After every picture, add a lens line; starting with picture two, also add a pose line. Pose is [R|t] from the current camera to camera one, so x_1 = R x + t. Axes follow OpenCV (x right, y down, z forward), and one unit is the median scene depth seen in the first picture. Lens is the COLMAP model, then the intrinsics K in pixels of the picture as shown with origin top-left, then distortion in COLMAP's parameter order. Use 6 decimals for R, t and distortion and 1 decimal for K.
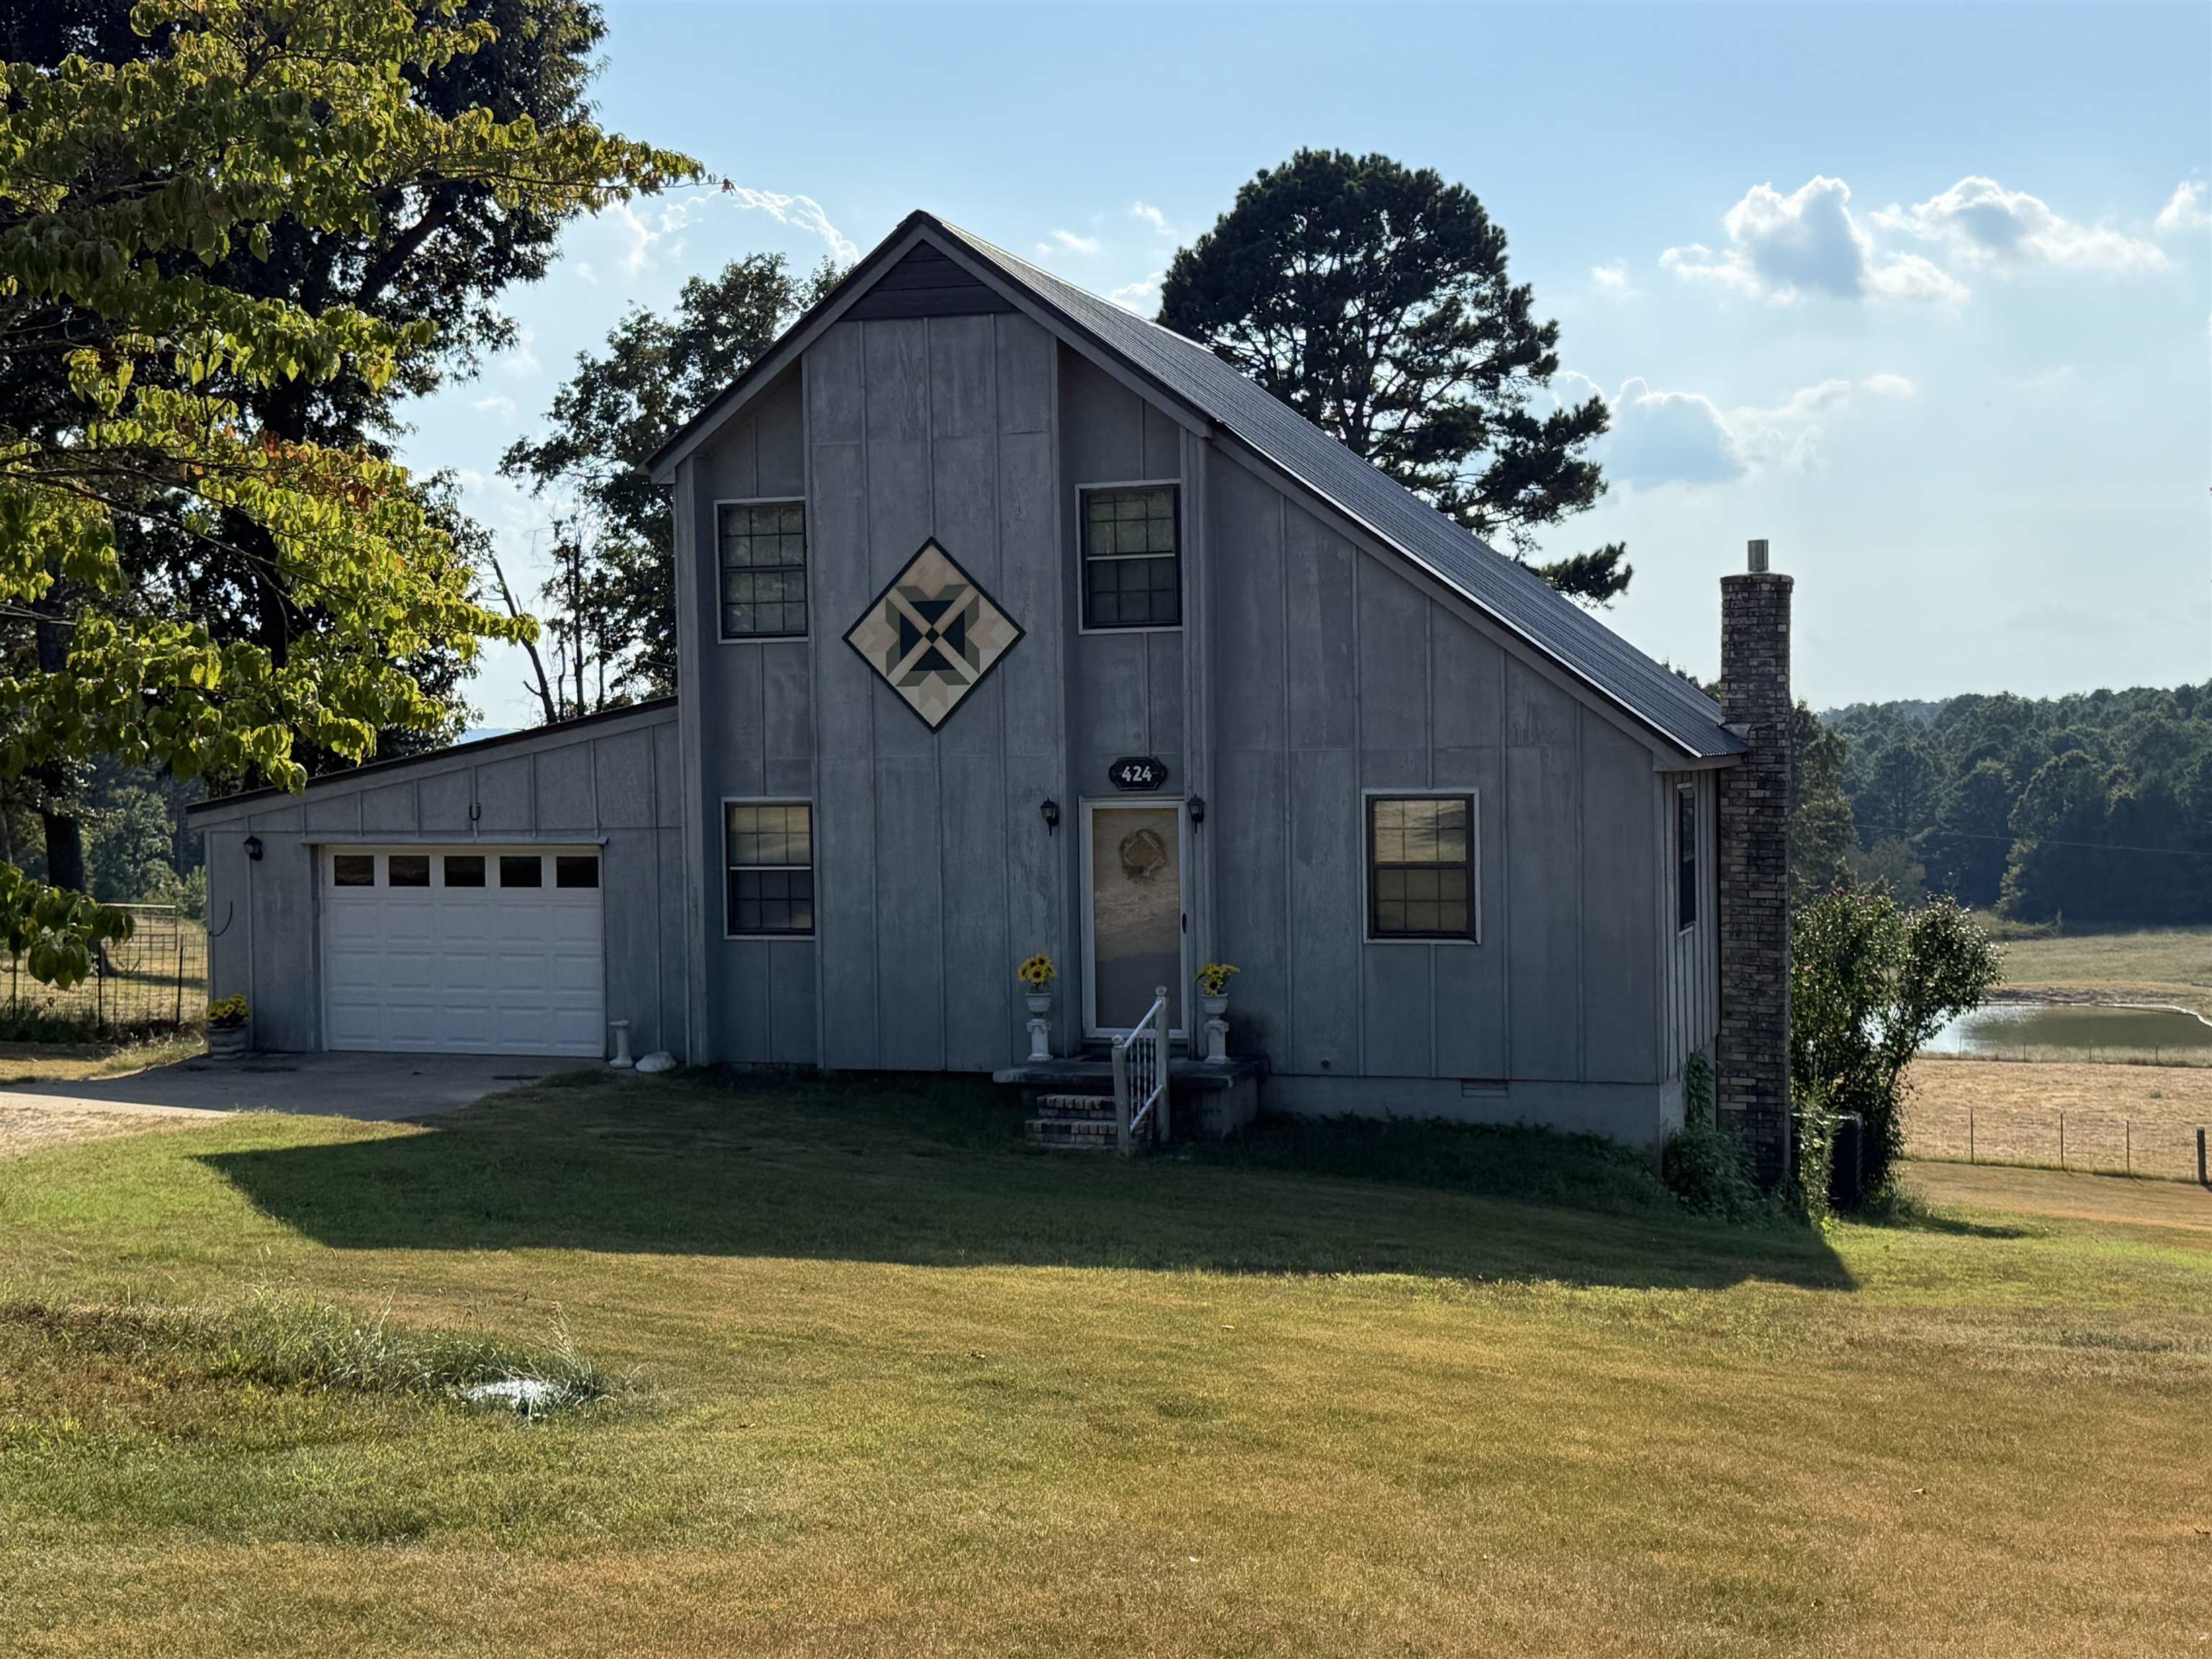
lens RADIAL K [[2745.5, 0, 1105.2], [0, 2745.5, 824.7], [0, 0, 1]] dist [0.037494, 0.000000]
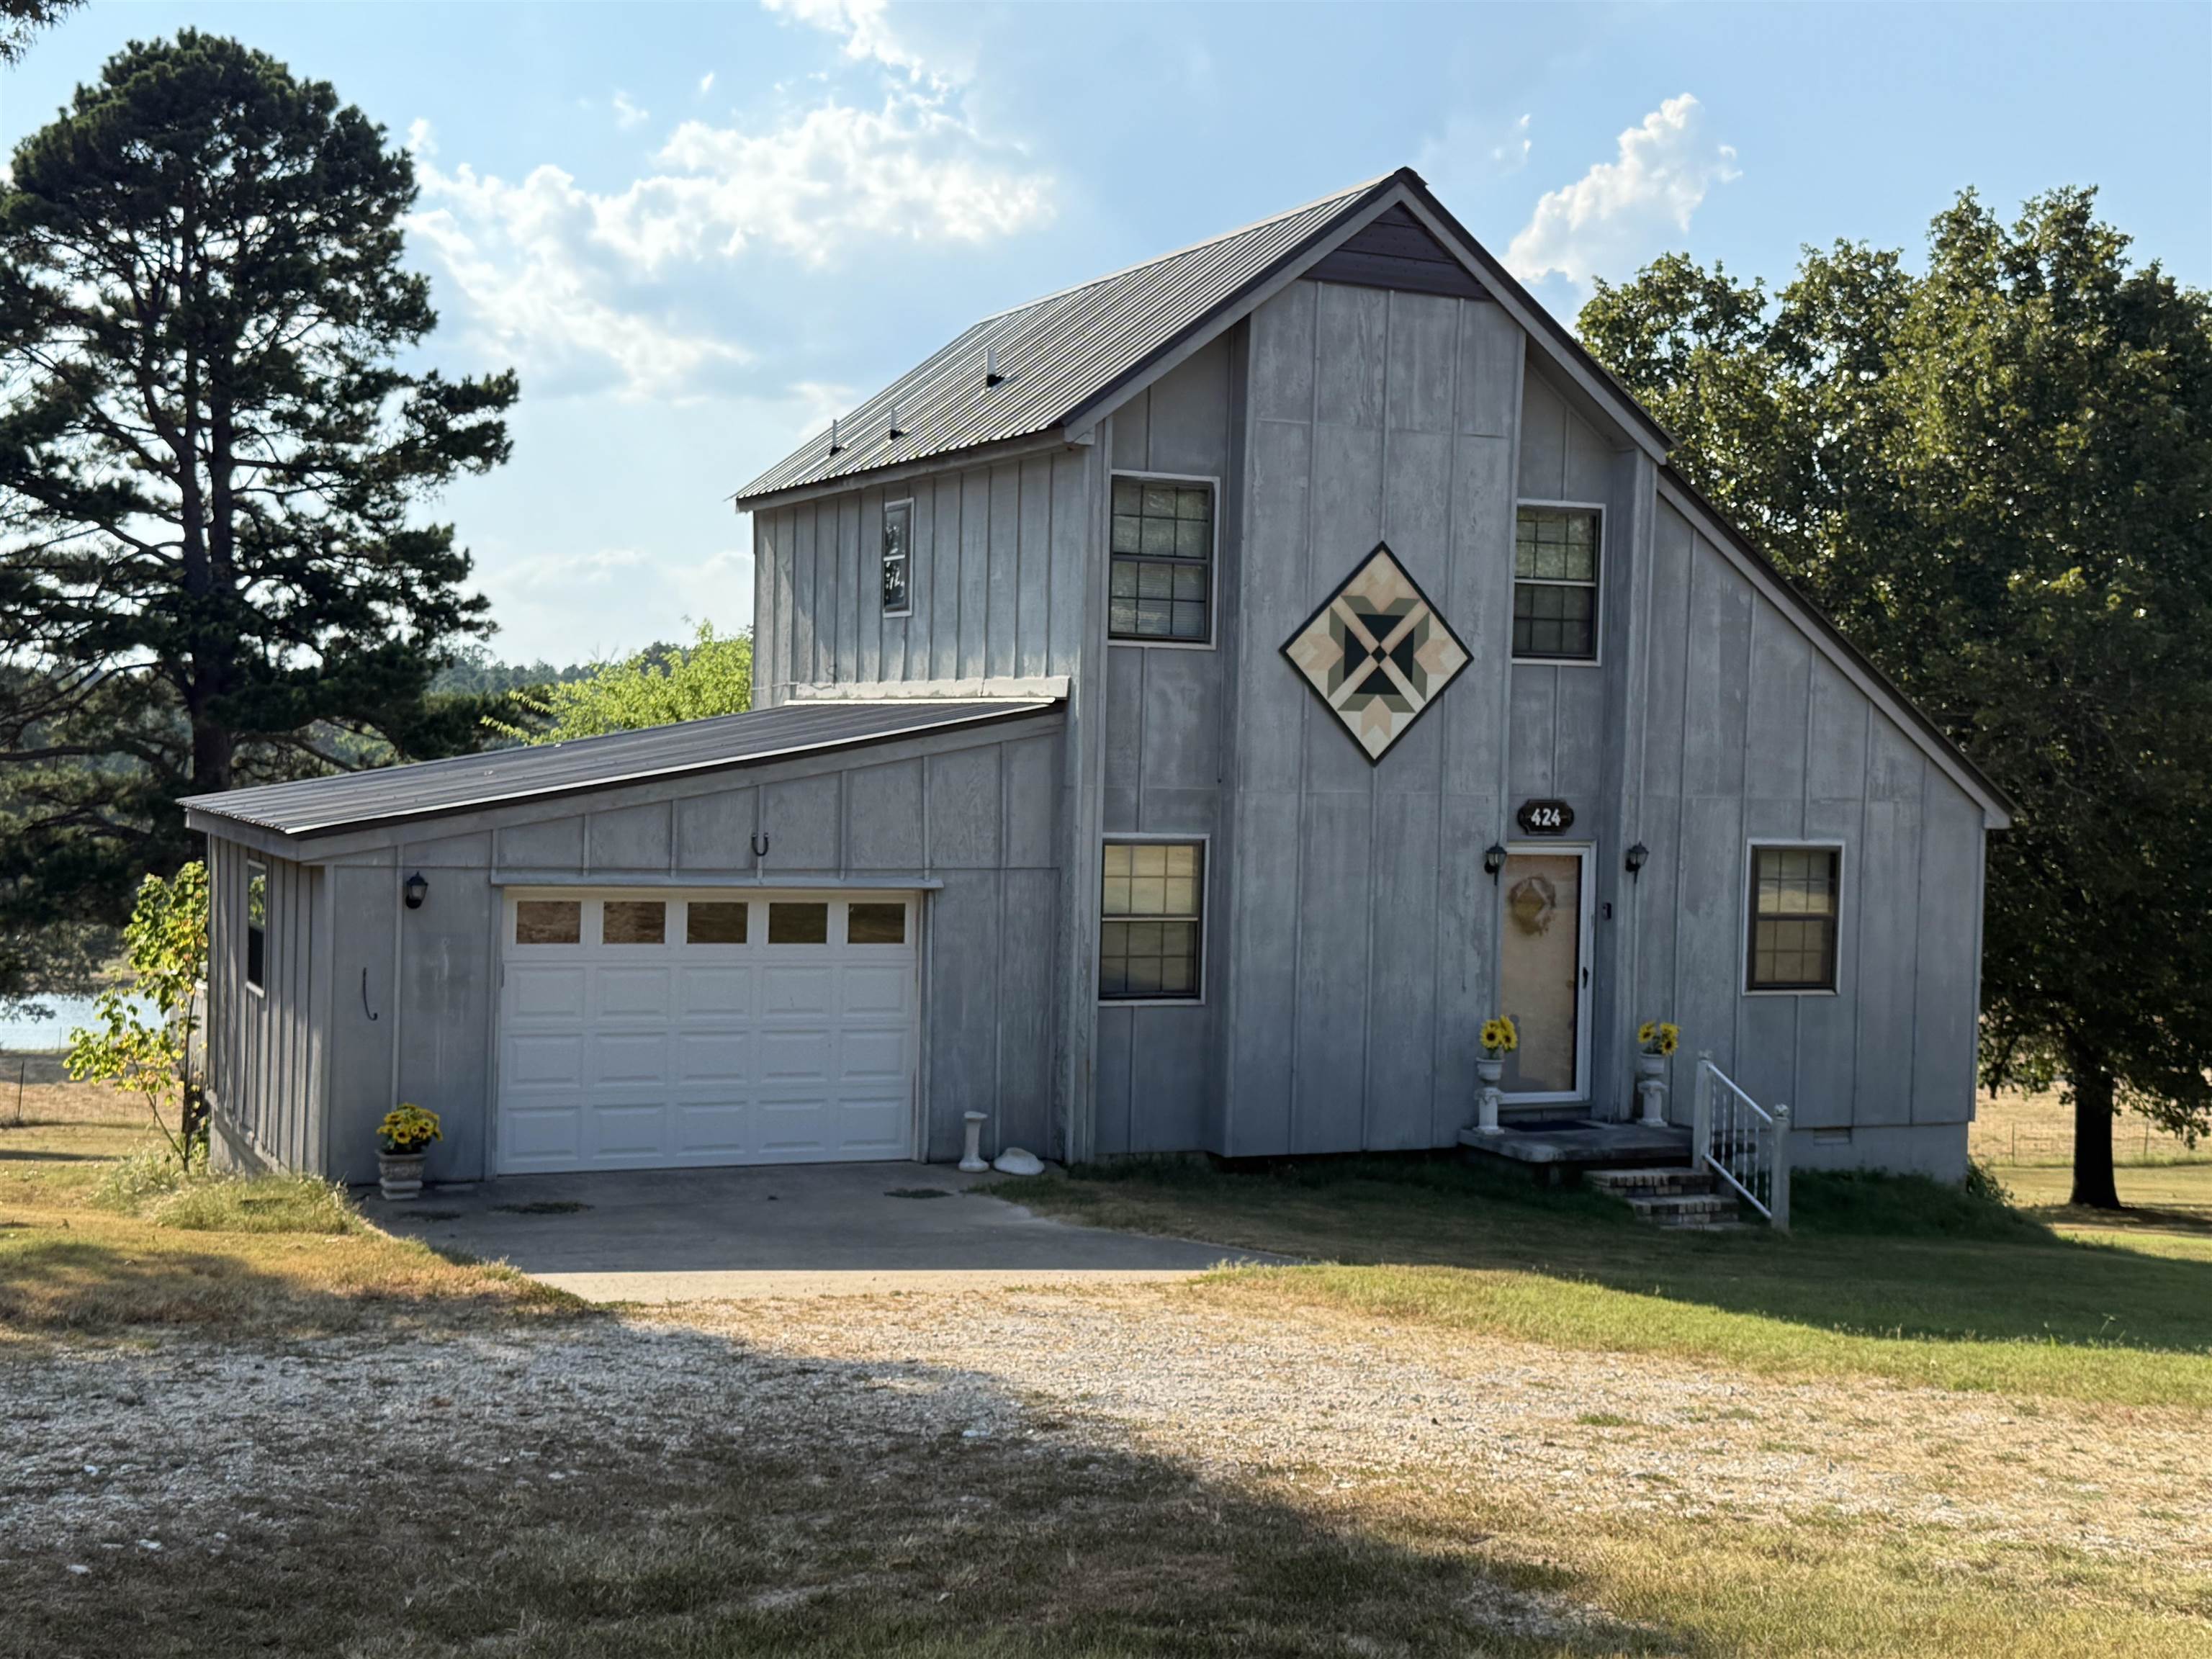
lens RADIAL K [[2745.5, 0, 1106.5], [0, 2745.5, 839.5], [0, 0, 1]] dist [0.037494, 0.000000]
pose [[0.755440, 0.011498, 0.655117, -0.702165], [-0.020964, 0.999758, 0.006627, -0.013963], [-0.654882, -0.018740, 0.755498, 0.394695]]
